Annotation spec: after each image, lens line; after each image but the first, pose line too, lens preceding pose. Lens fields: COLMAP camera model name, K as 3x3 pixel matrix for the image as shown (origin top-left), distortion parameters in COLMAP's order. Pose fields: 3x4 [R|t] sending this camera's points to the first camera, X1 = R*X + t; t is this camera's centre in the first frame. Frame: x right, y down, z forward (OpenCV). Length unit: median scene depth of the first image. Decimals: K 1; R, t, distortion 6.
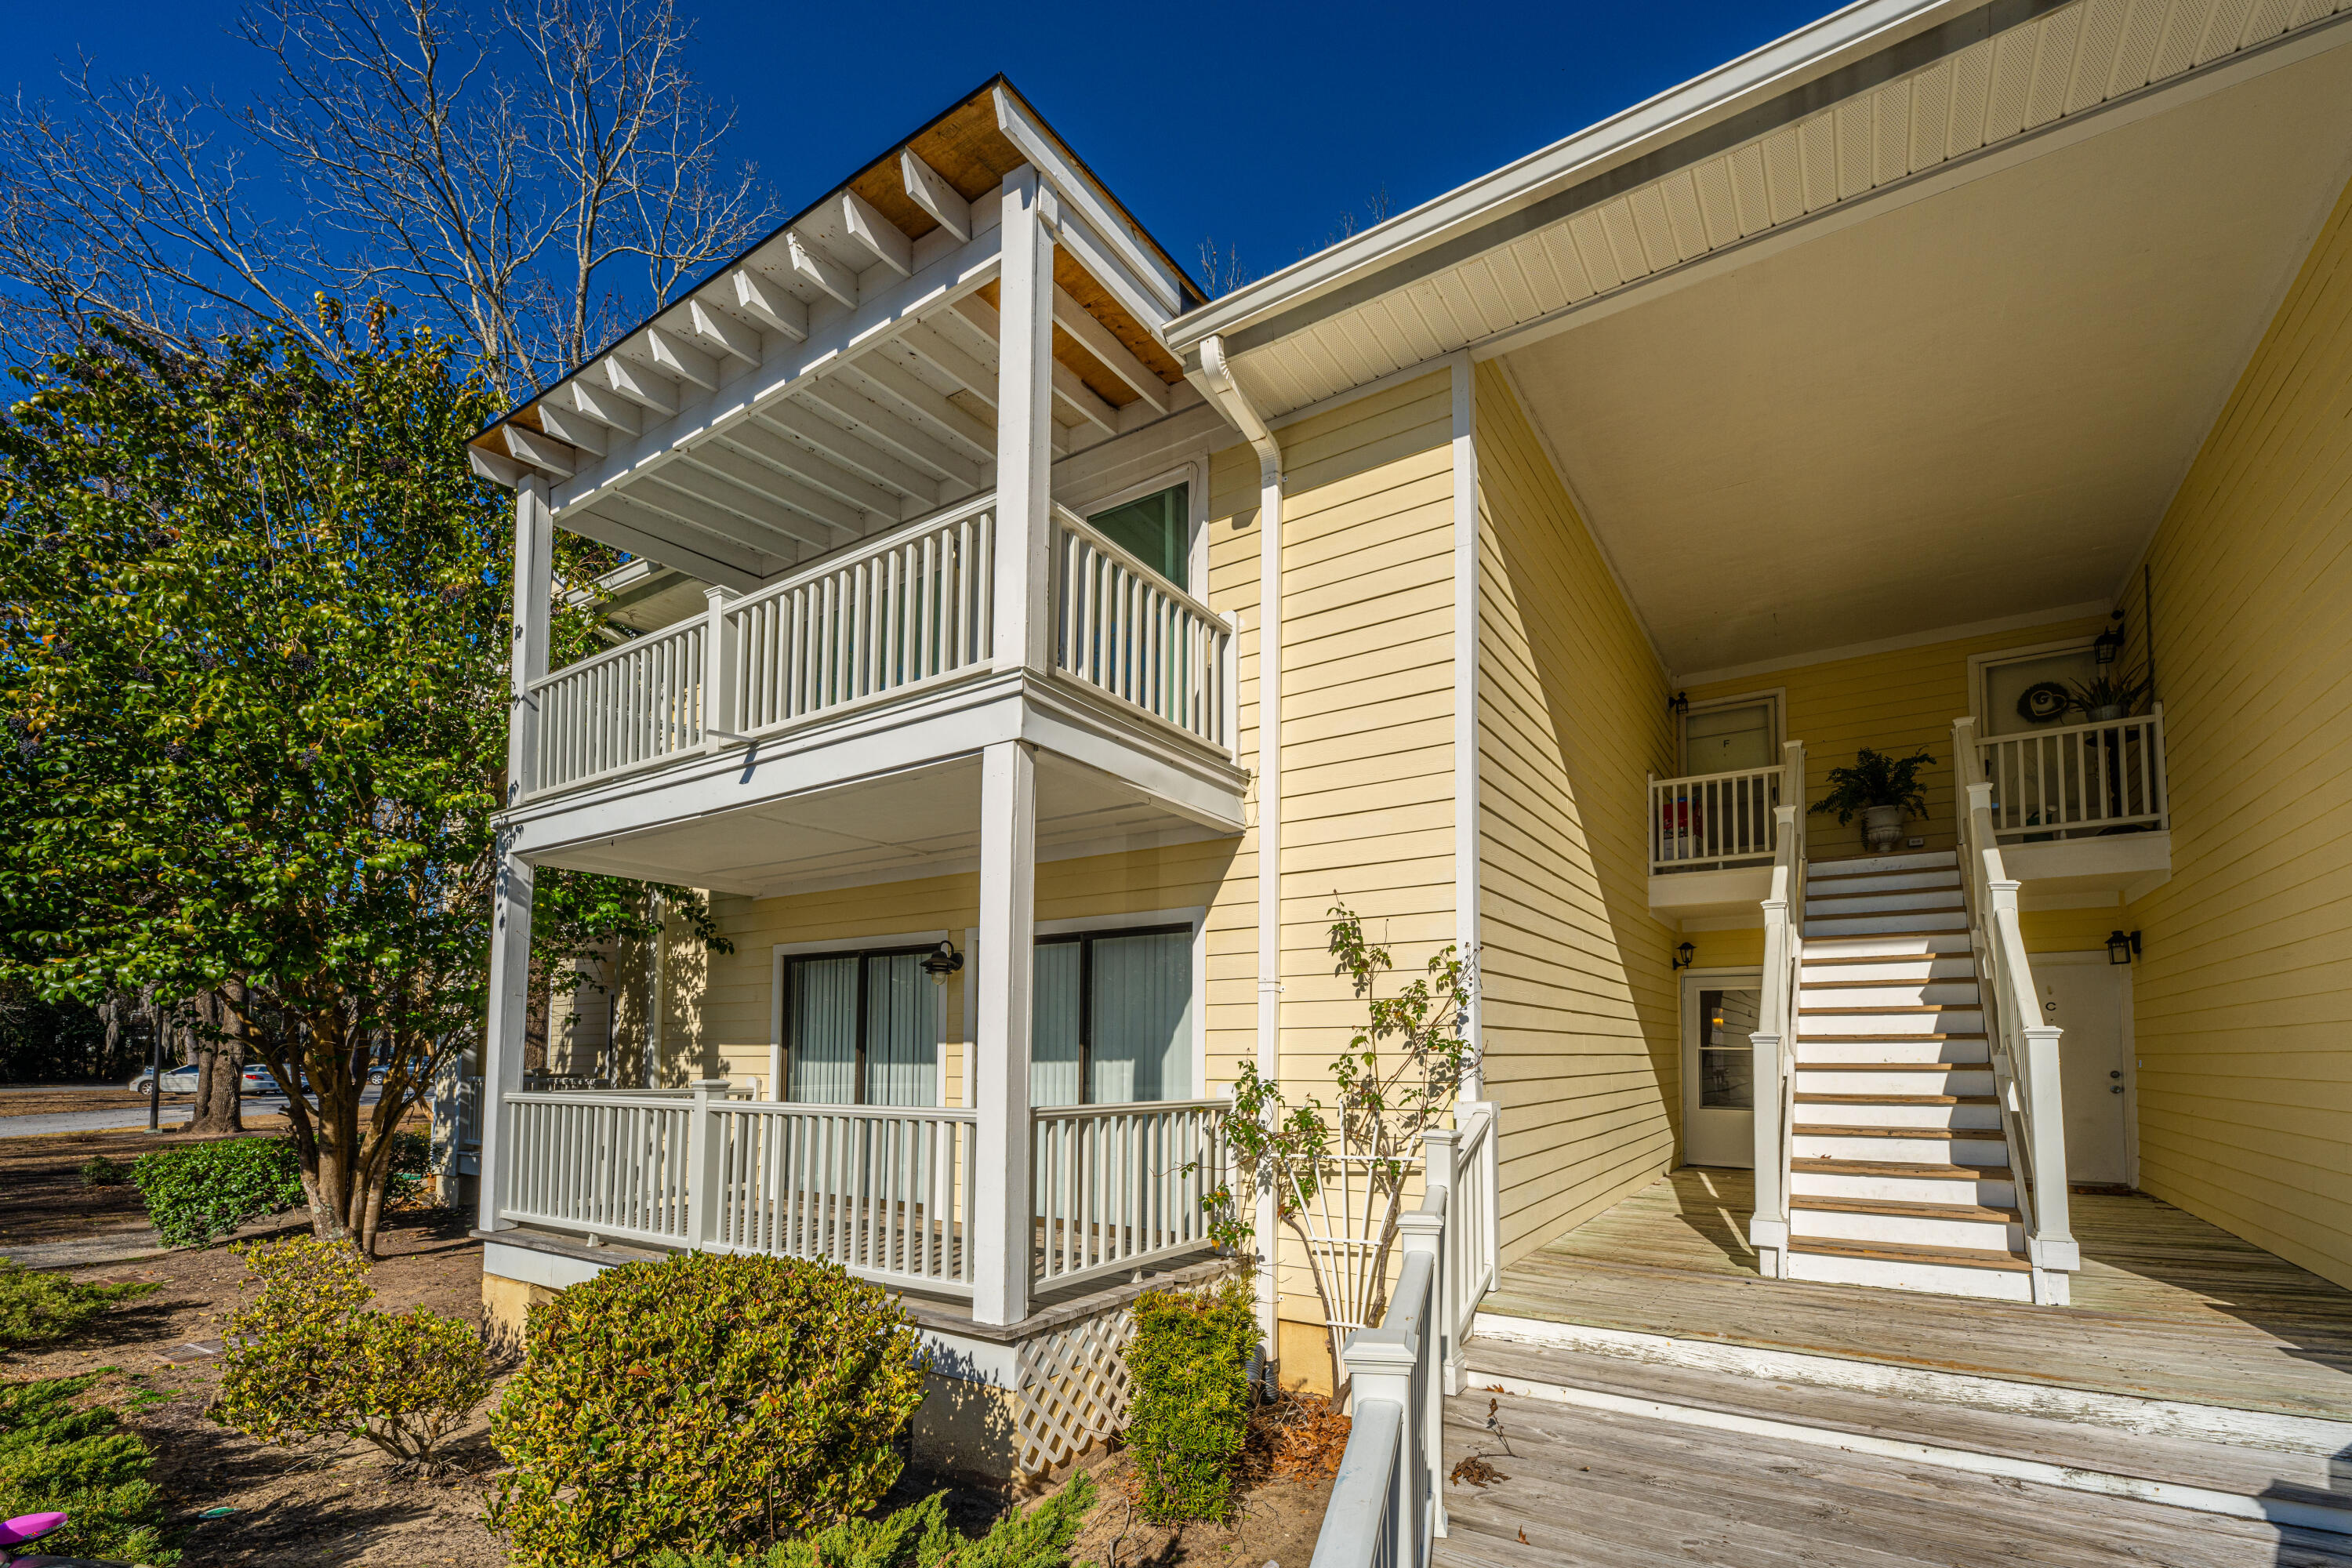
lens RADIAL K [[972.5, 0, 1221.1], [0, 972.5, 1002.0], [0, 0, 1]] dist [-0.004302, 0.000995]
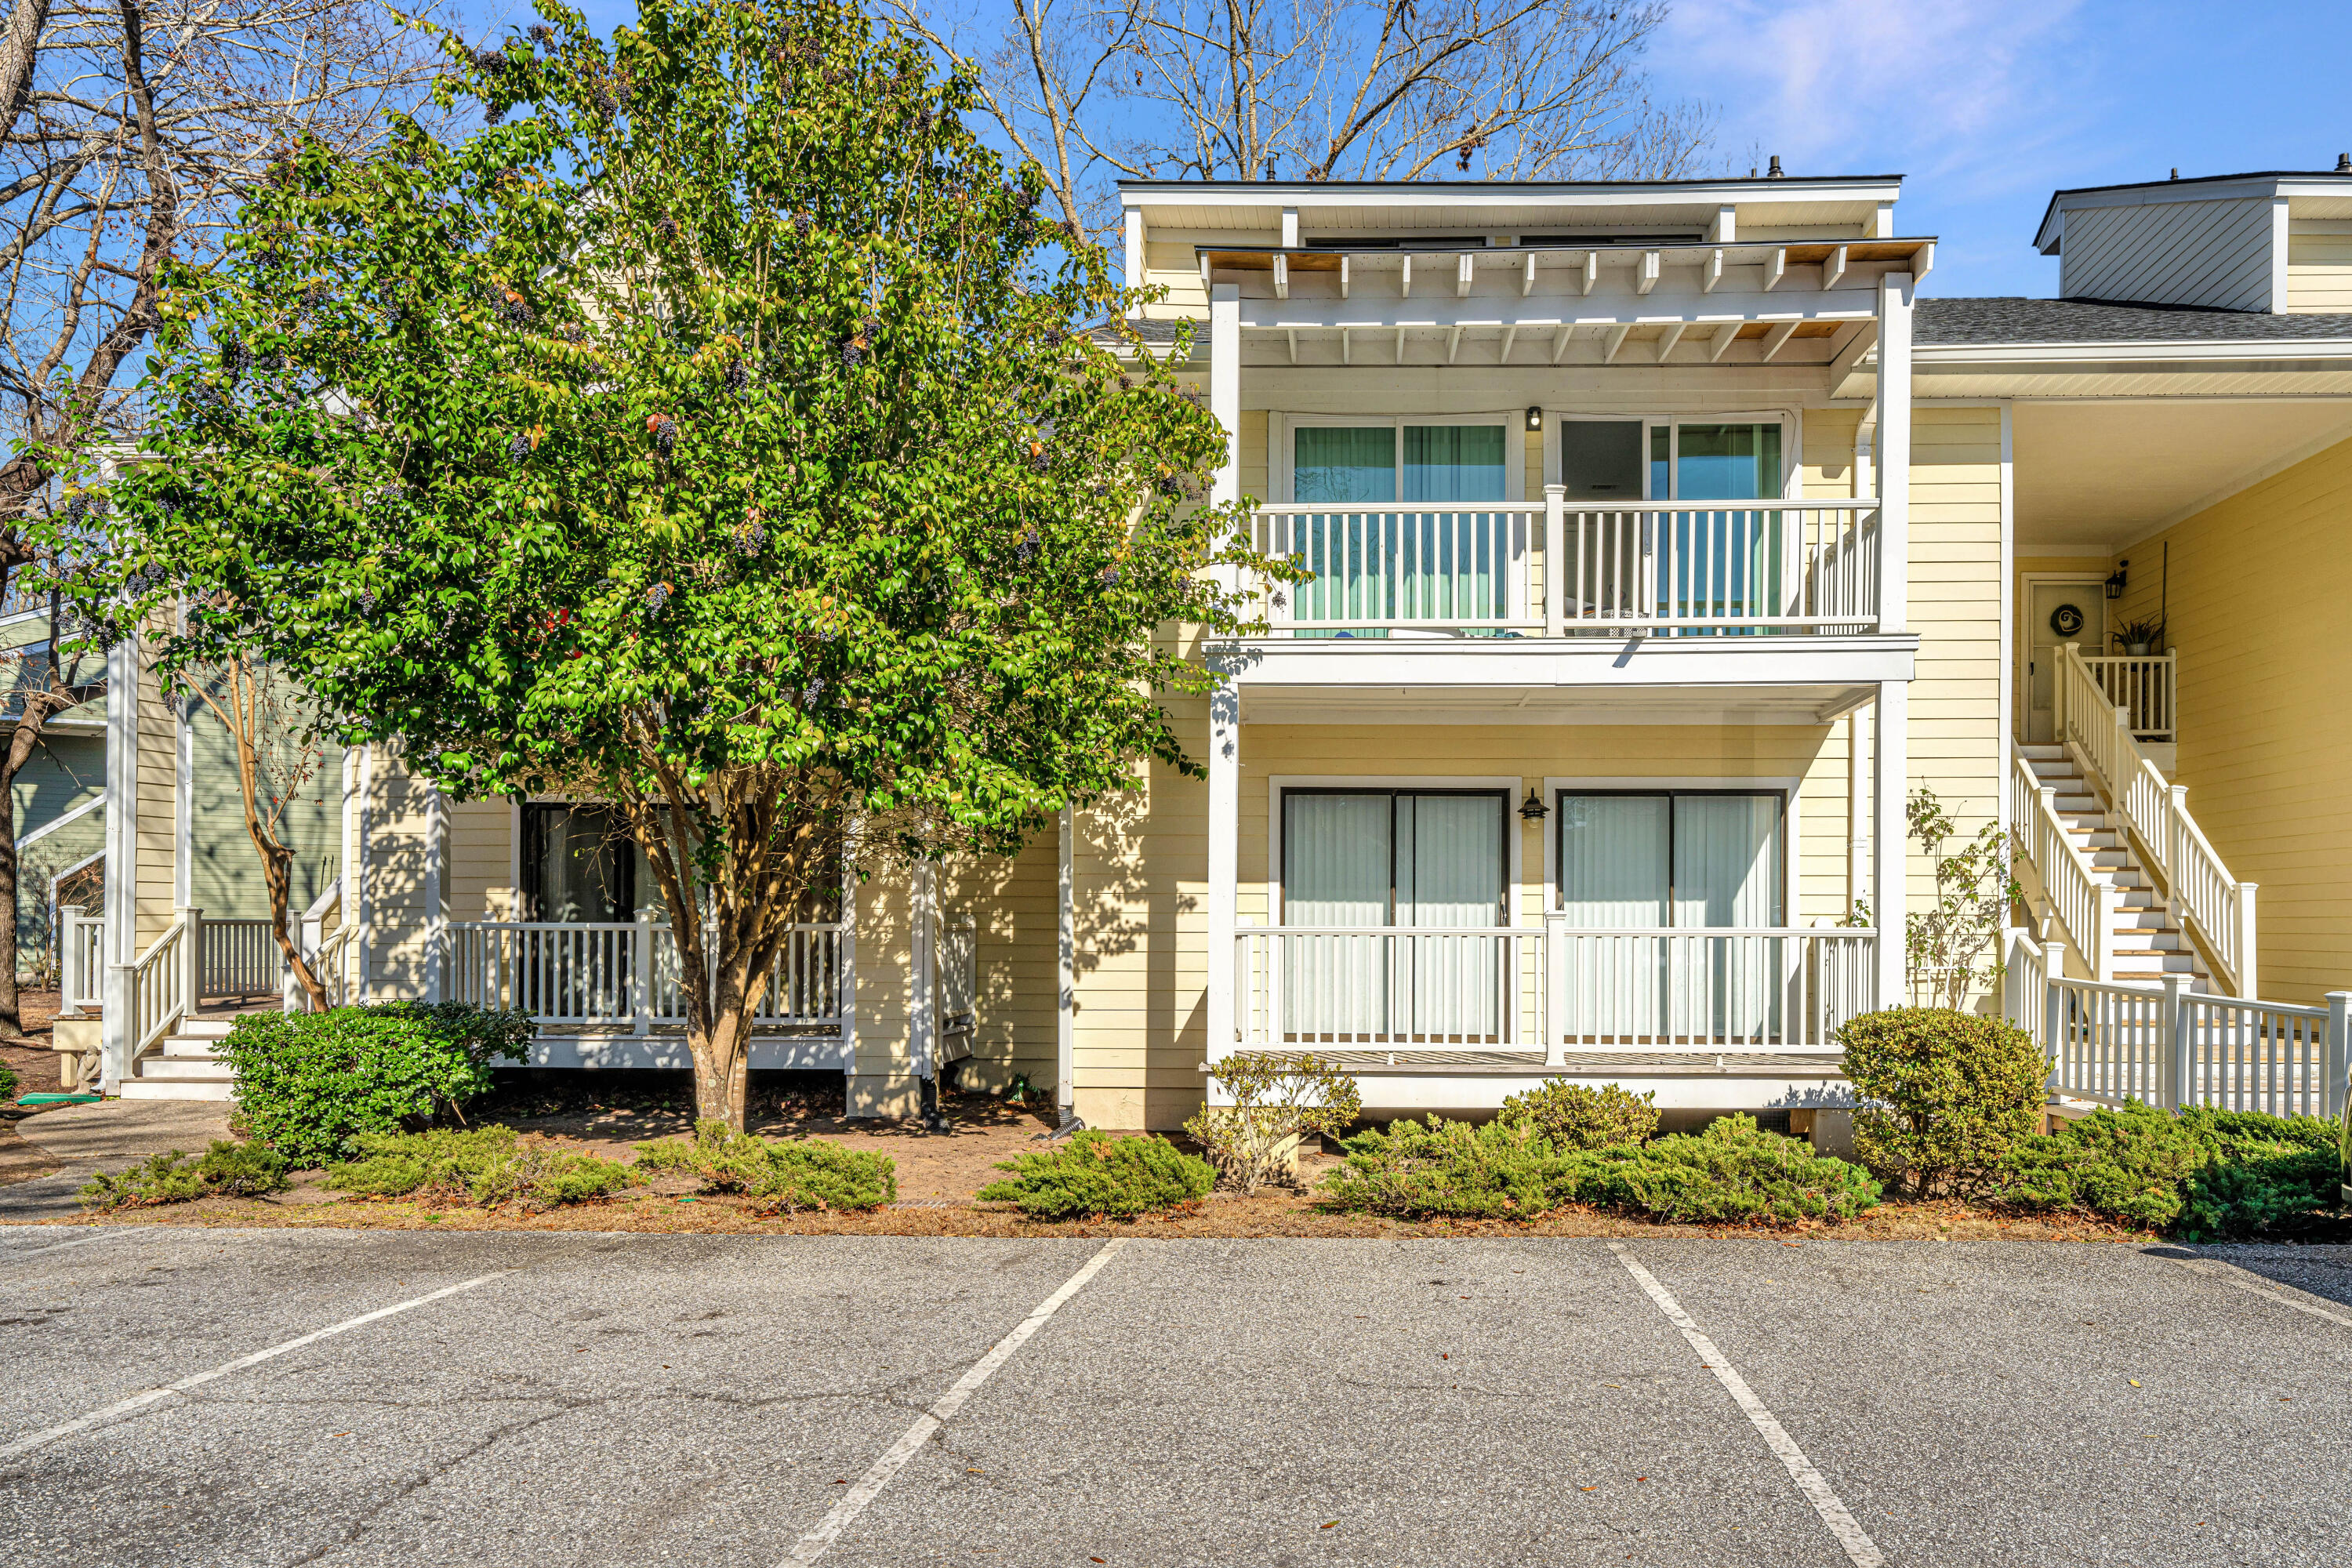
lens RADIAL K [[1704.1, 0, 1234.5], [0, 1704.1, 902.4], [0, 0, 1]] dist [-0.003792, -0.006482]
pose [[0.866109, 0.010316, 0.499749, -1.640791], [-0.032740, 0.998811, 0.036125, 0.007441], [-0.498782, -0.047650, 0.865417, -0.519241]]
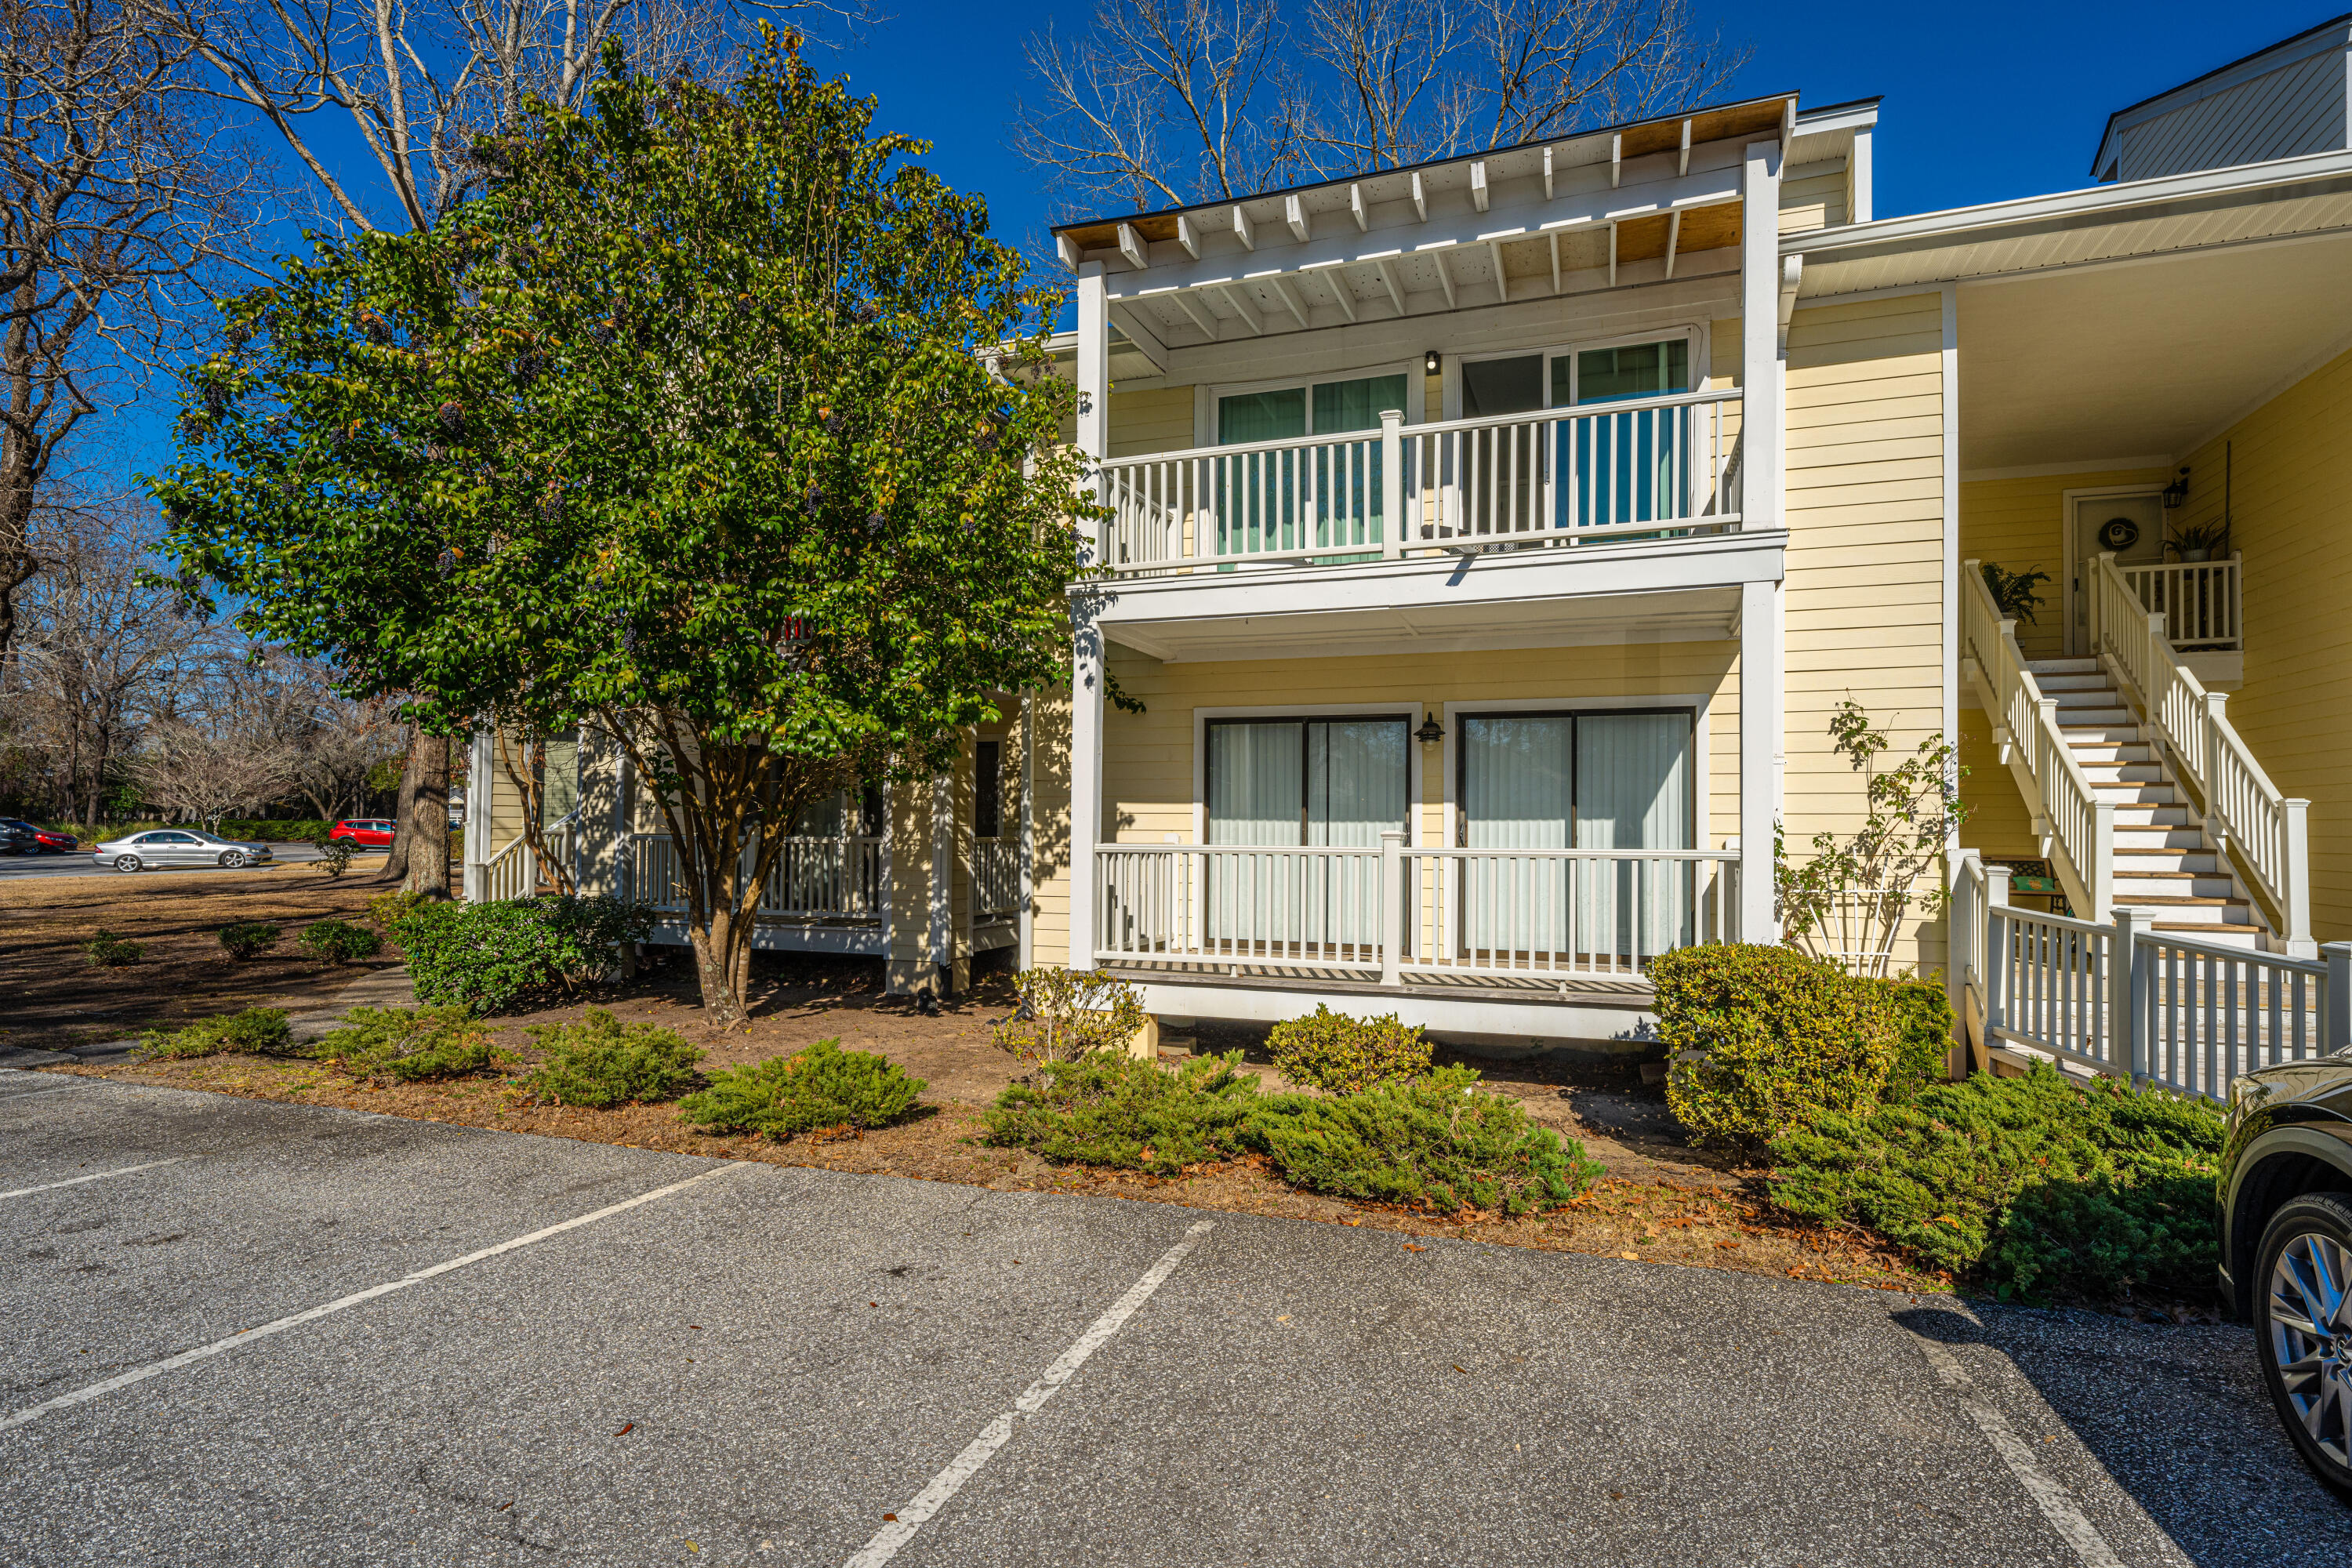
lens RADIAL K [[1154.6, 0, 1189.5], [0, 1154.6, 799.3], [0, 0, 1]] dist [-0.003144, -0.000977]
pose [[0.977510, 0.011697, 0.210564, -0.907567], [-0.018827, 0.999314, 0.031889, 0.001131], [-0.210047, -0.035136, 0.977060, -0.282460]]
